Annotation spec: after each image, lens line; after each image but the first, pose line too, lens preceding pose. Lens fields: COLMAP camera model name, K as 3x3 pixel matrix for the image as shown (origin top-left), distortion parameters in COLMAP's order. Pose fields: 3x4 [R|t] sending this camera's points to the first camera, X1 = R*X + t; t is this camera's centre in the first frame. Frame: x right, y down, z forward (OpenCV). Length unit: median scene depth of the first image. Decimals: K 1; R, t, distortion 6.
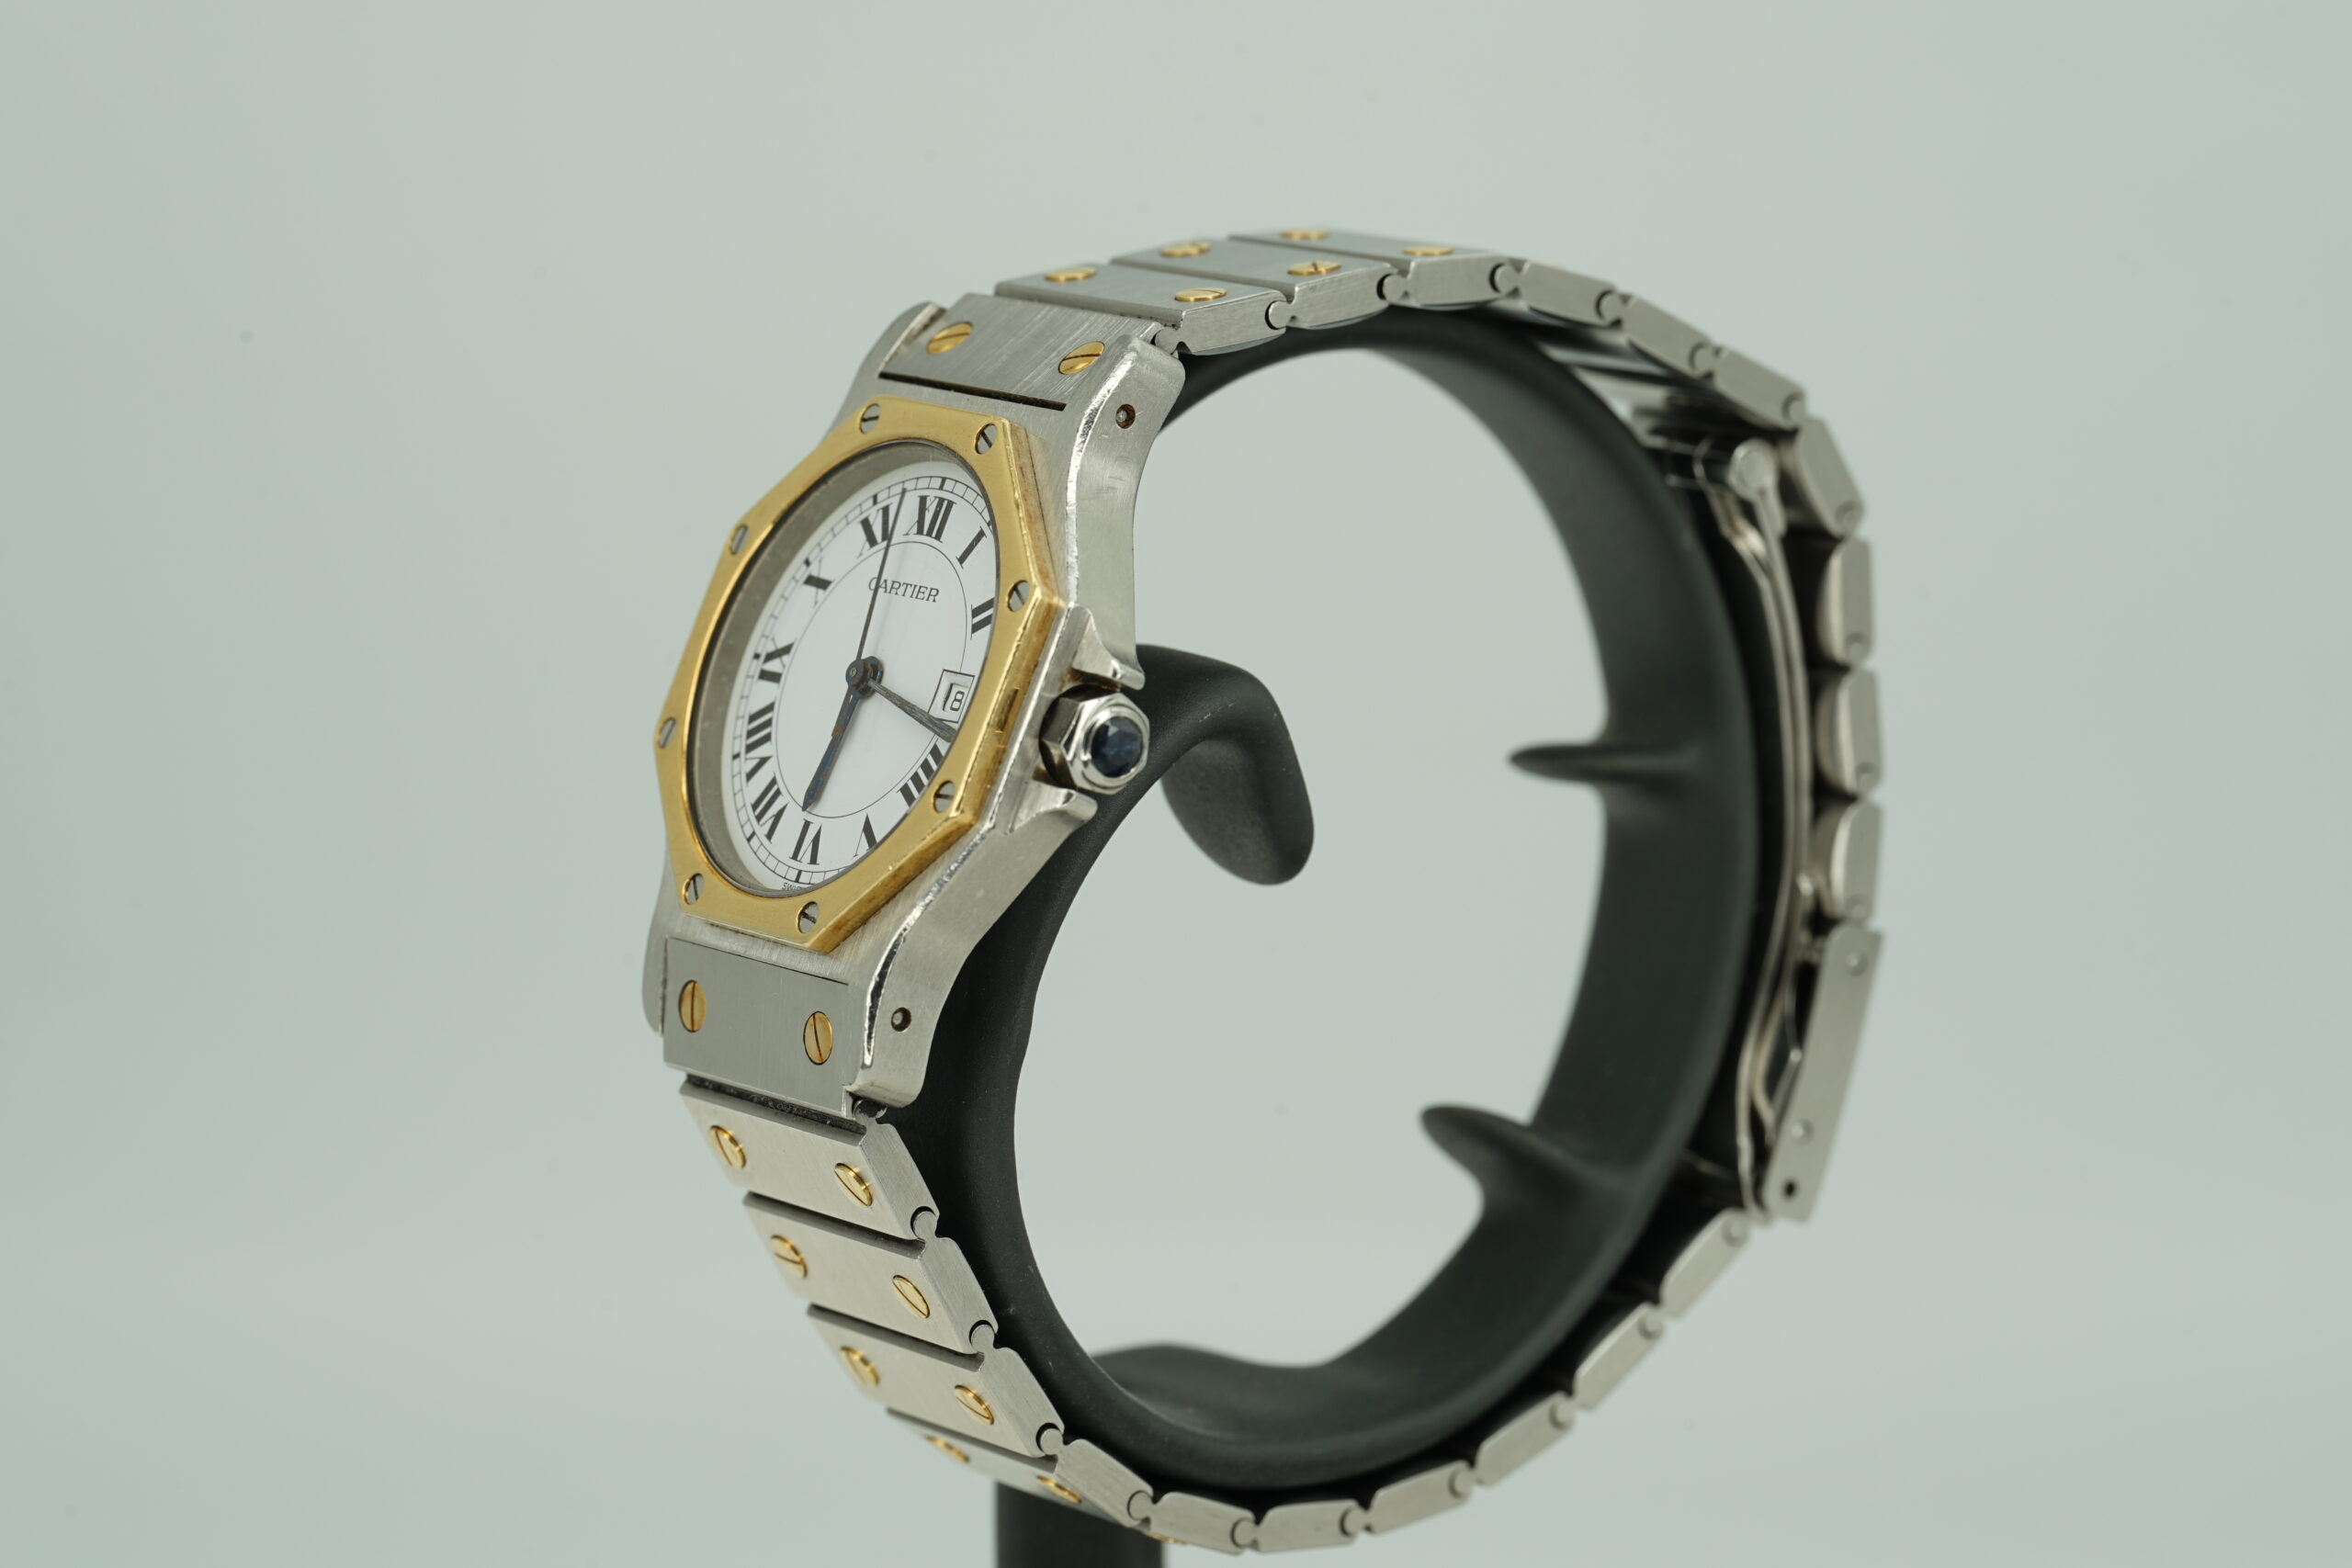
lens RADIAL K [[10054.0, 0, 1175.5], [0, 10054.0, 764.3], [0, 0, 1]] dist [1.130102, 0.000000]
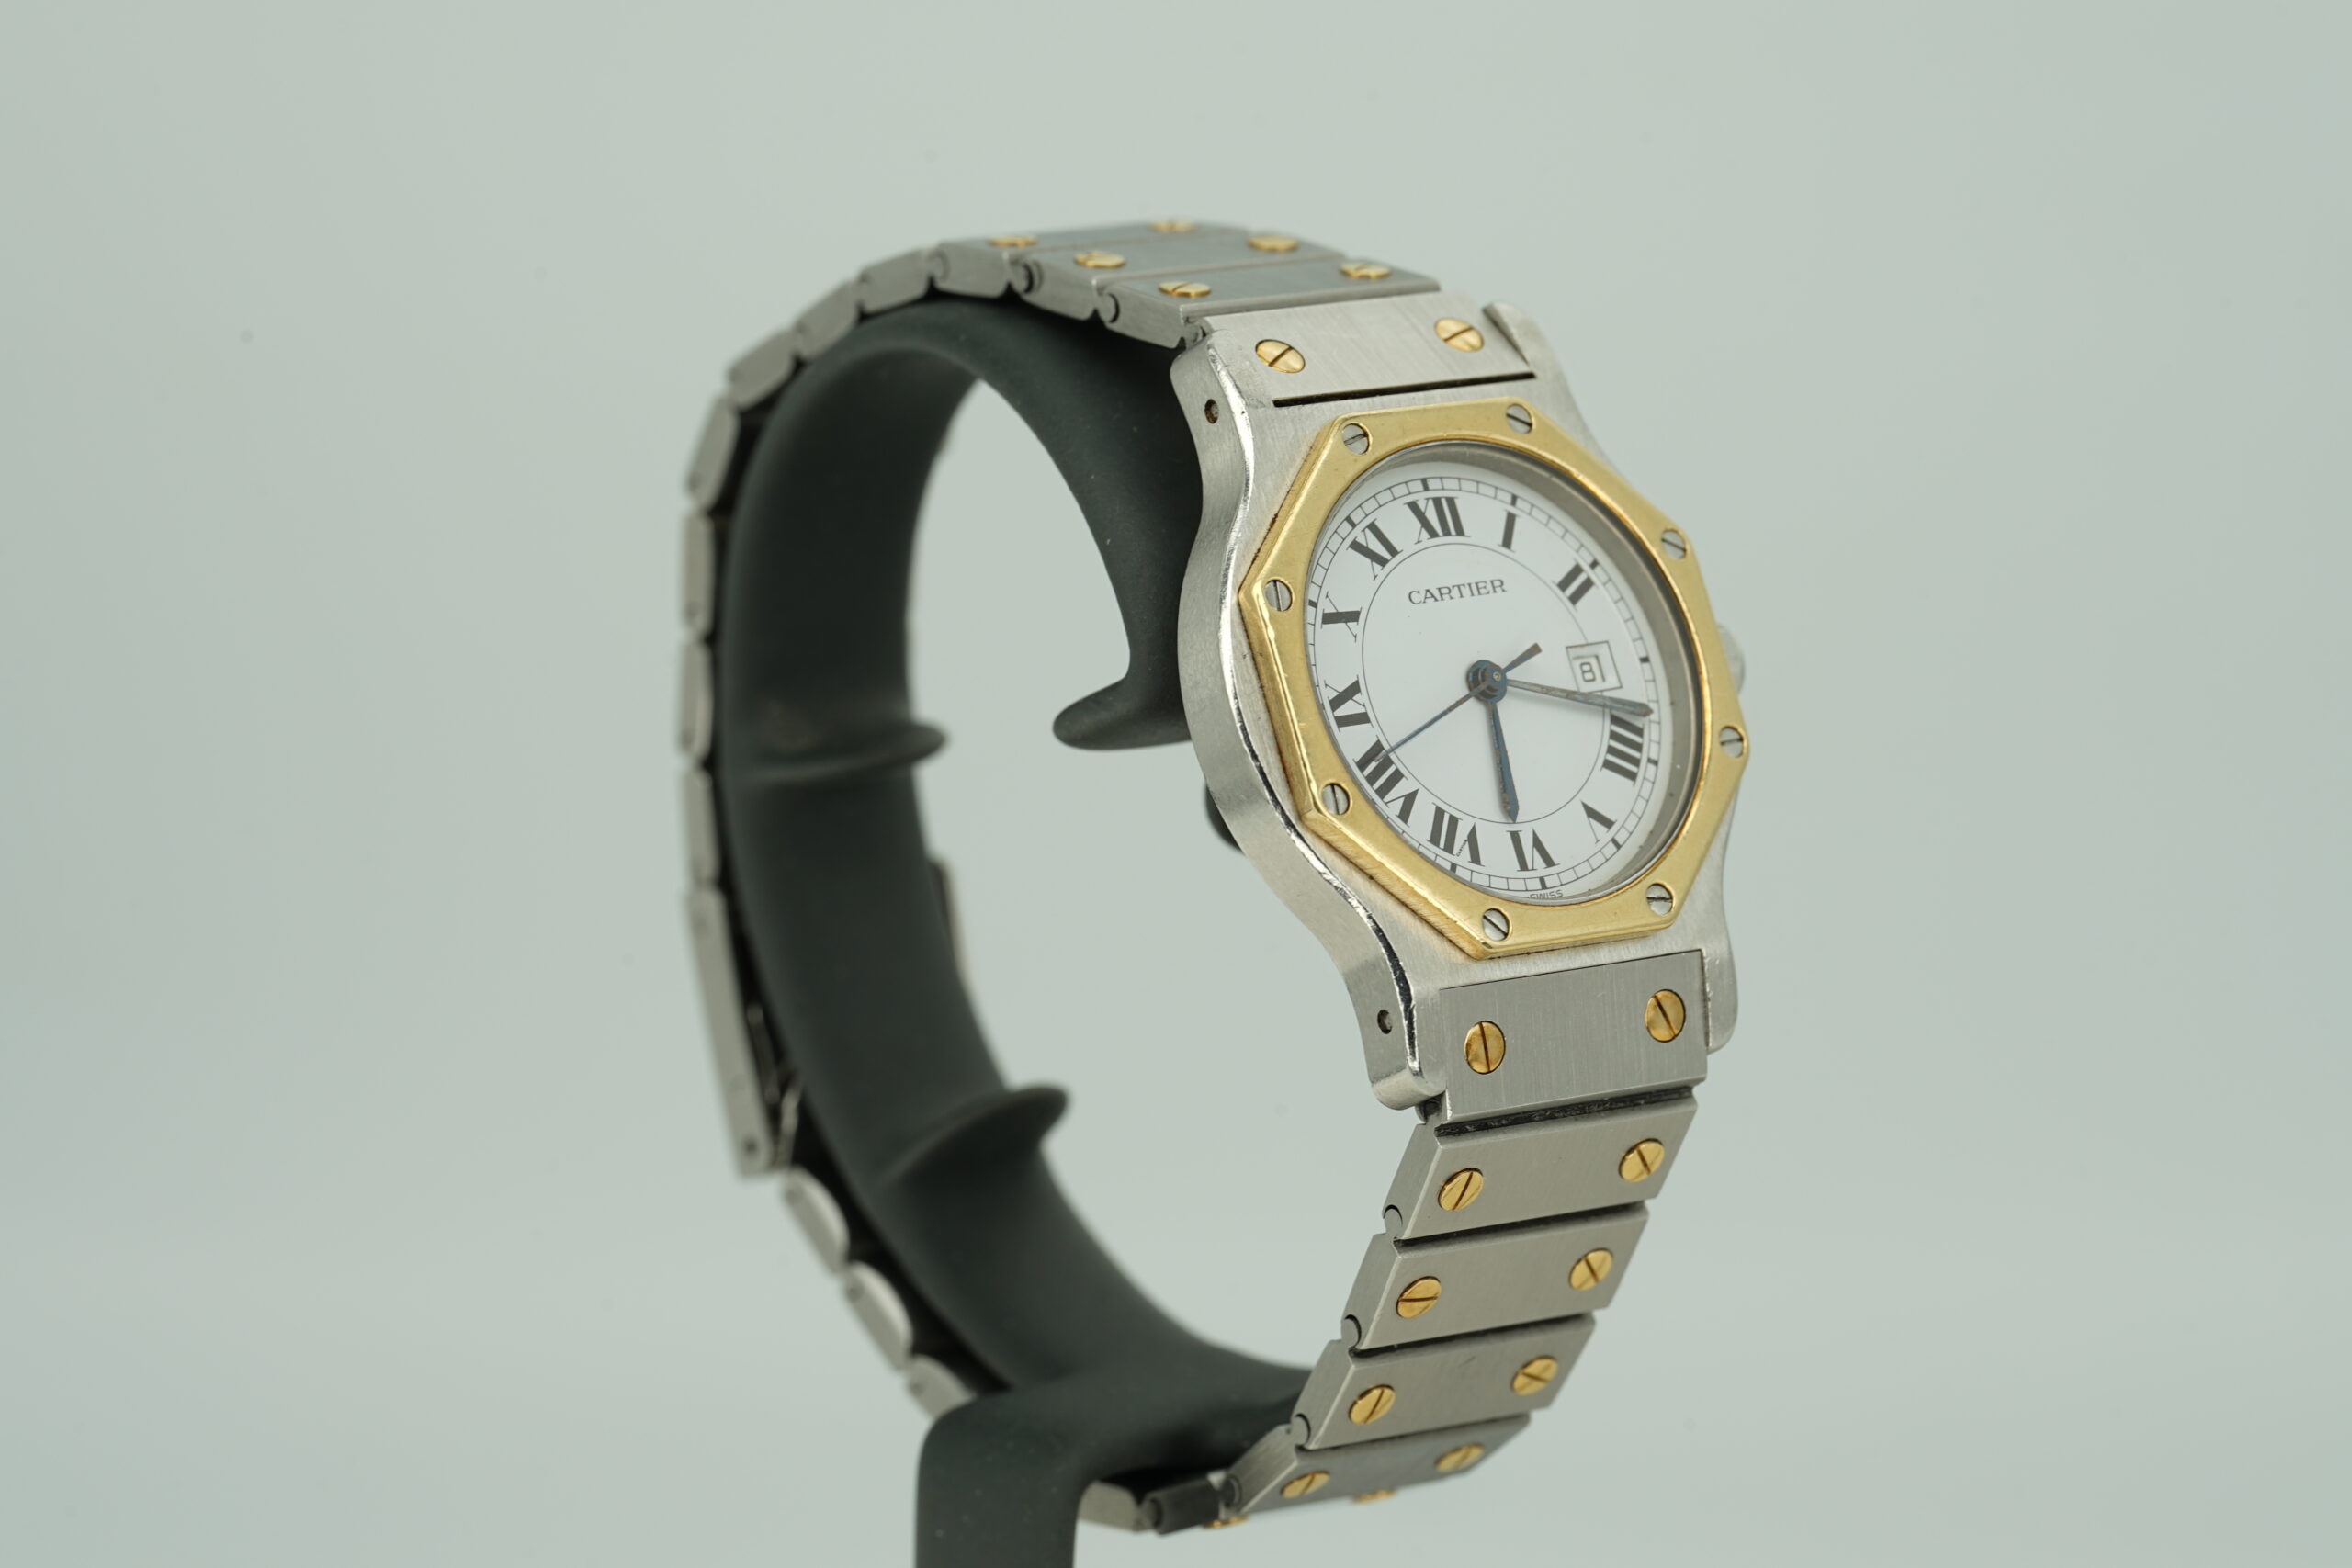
lens RADIAL K [[10054.0, 0, 1179.5], [0, 10054.0, 784.3], [0, 0, 1]] dist [1.130102, 0.000000]
pose [[-0.054803, -0.163188, 0.985072, -1.001529], [0.167033, 0.971154, 0.170175, -0.171526], [-0.984427, 0.173865, -0.025964, 1.046521]]
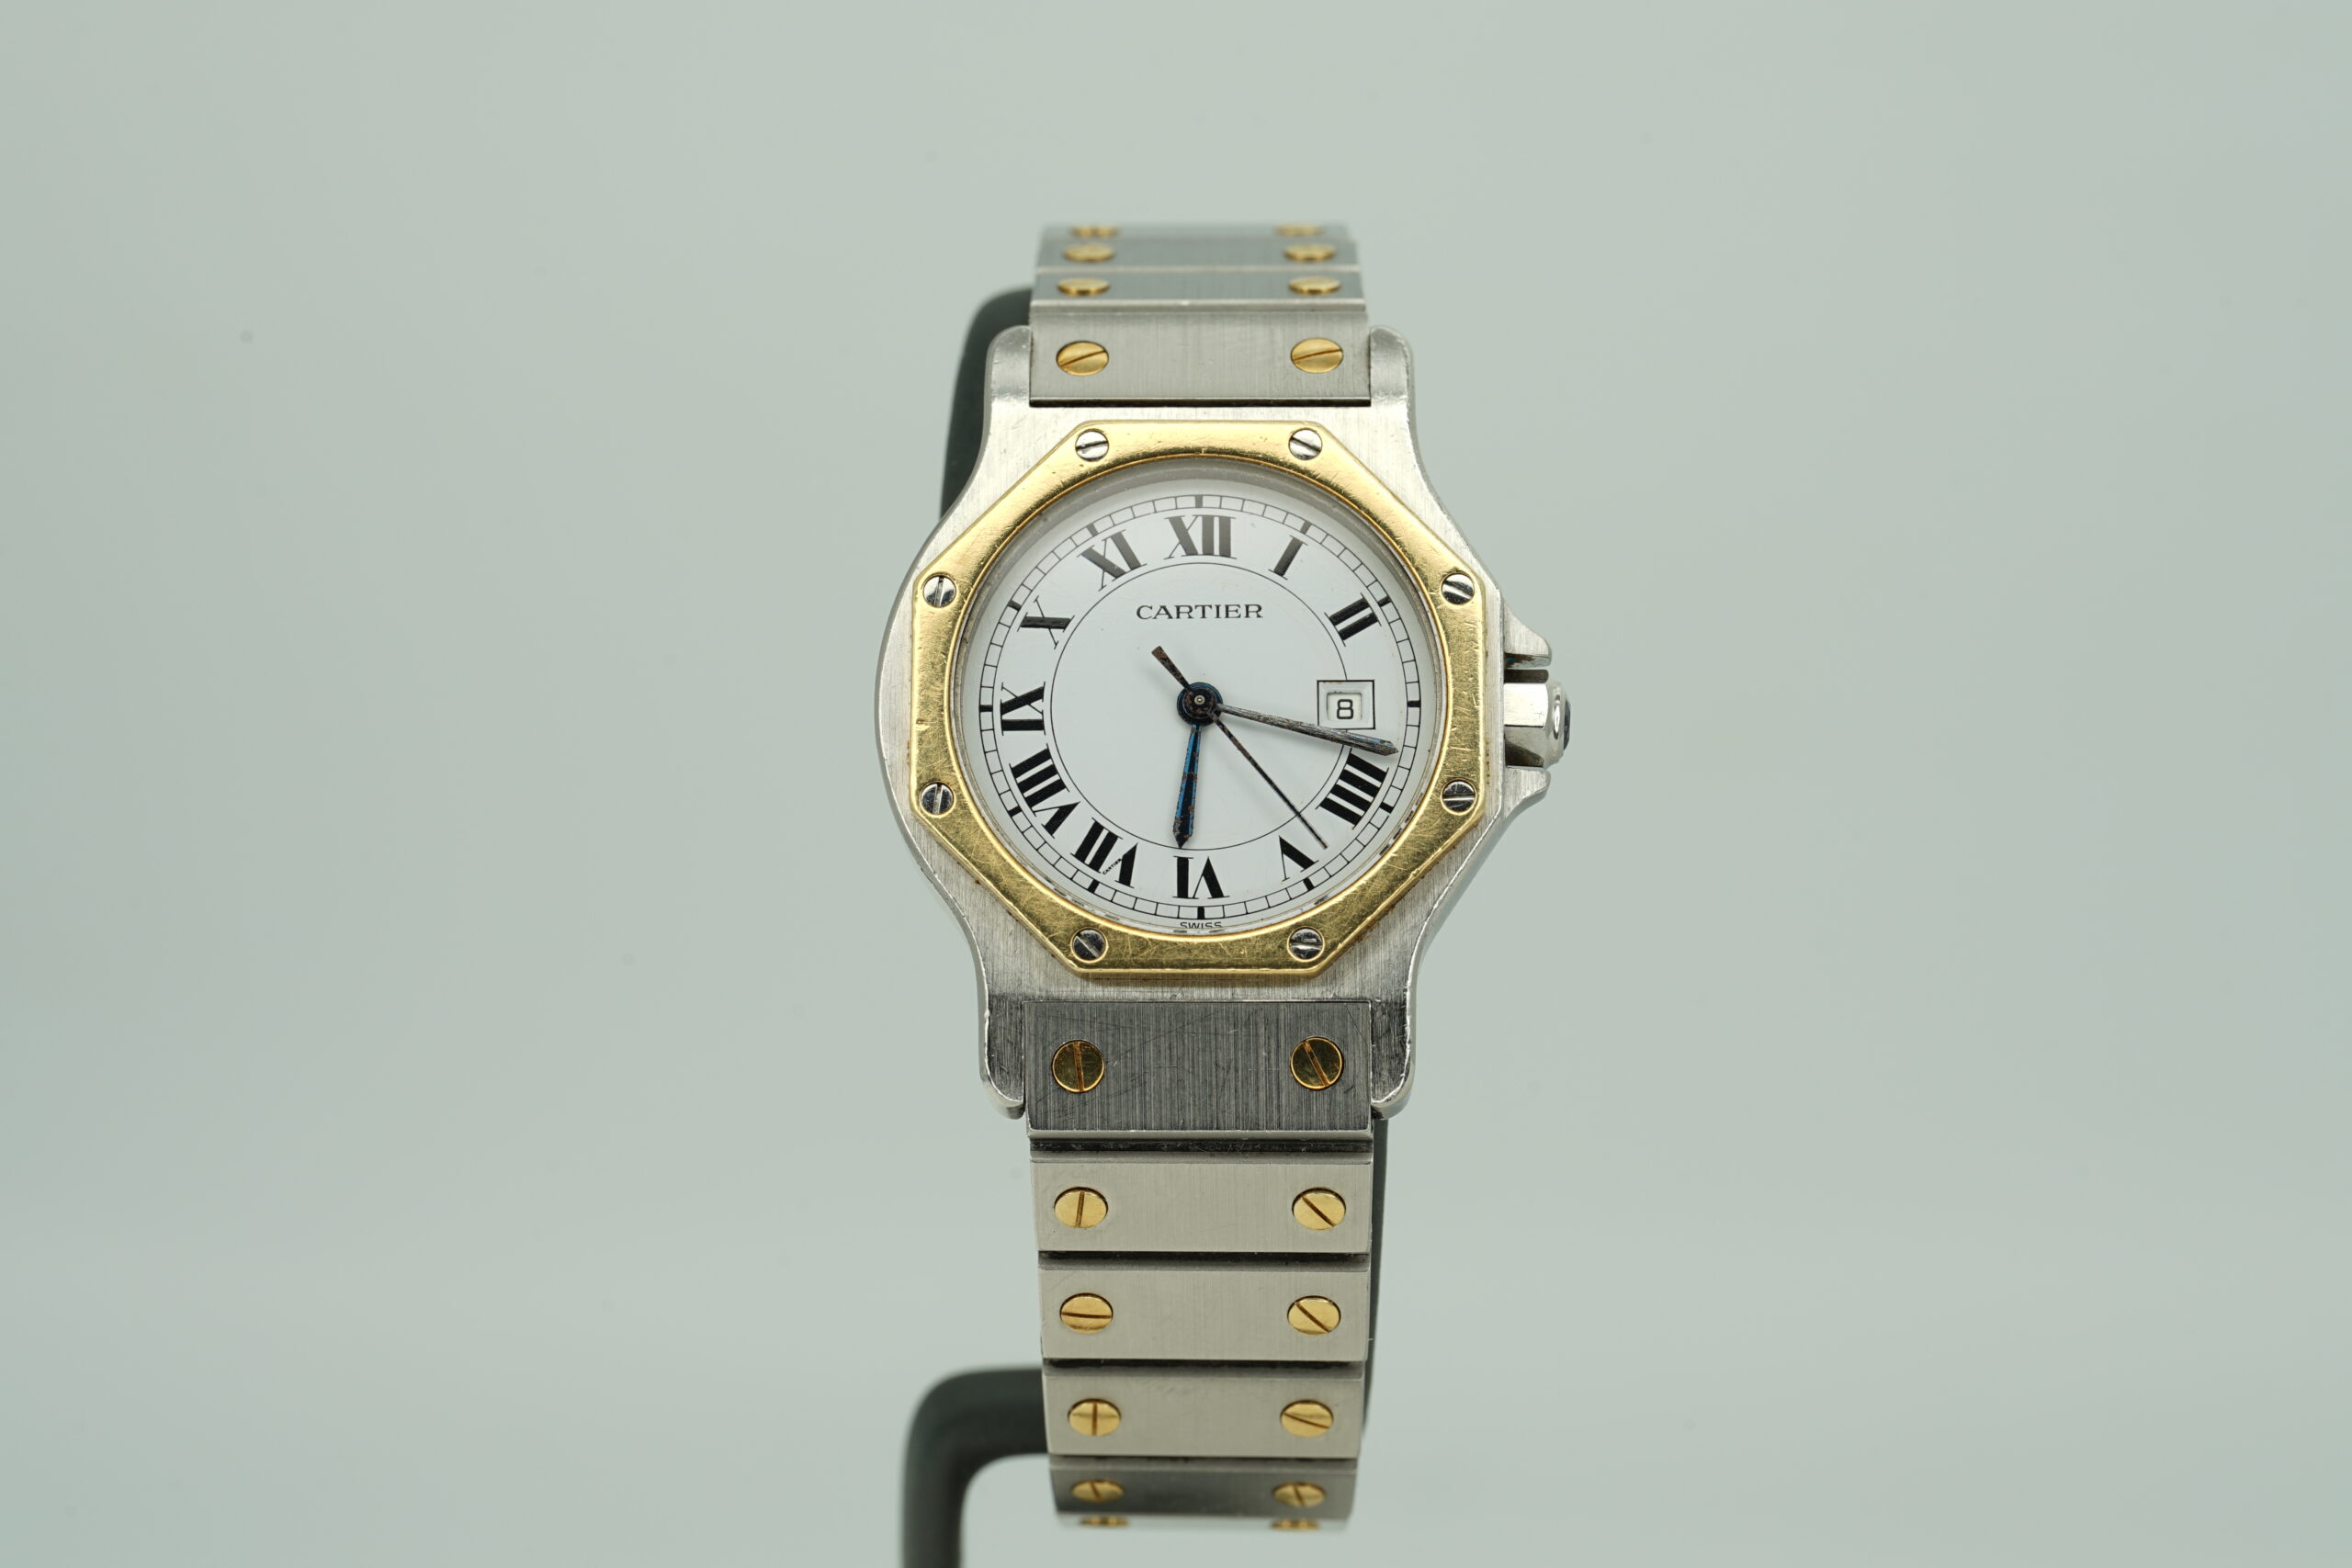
lens RADIAL K [[10054.0, 0, 1183.0], [0, 10054.0, 777.4], [0, 0, 1]] dist [1.130102, 0.000000]
pose [[0.587434, -0.138382, 0.797353, -0.807812], [0.132448, 0.988426, 0.073964, -0.073695], [-0.798360, 0.062159, 0.598964, 0.408719]]
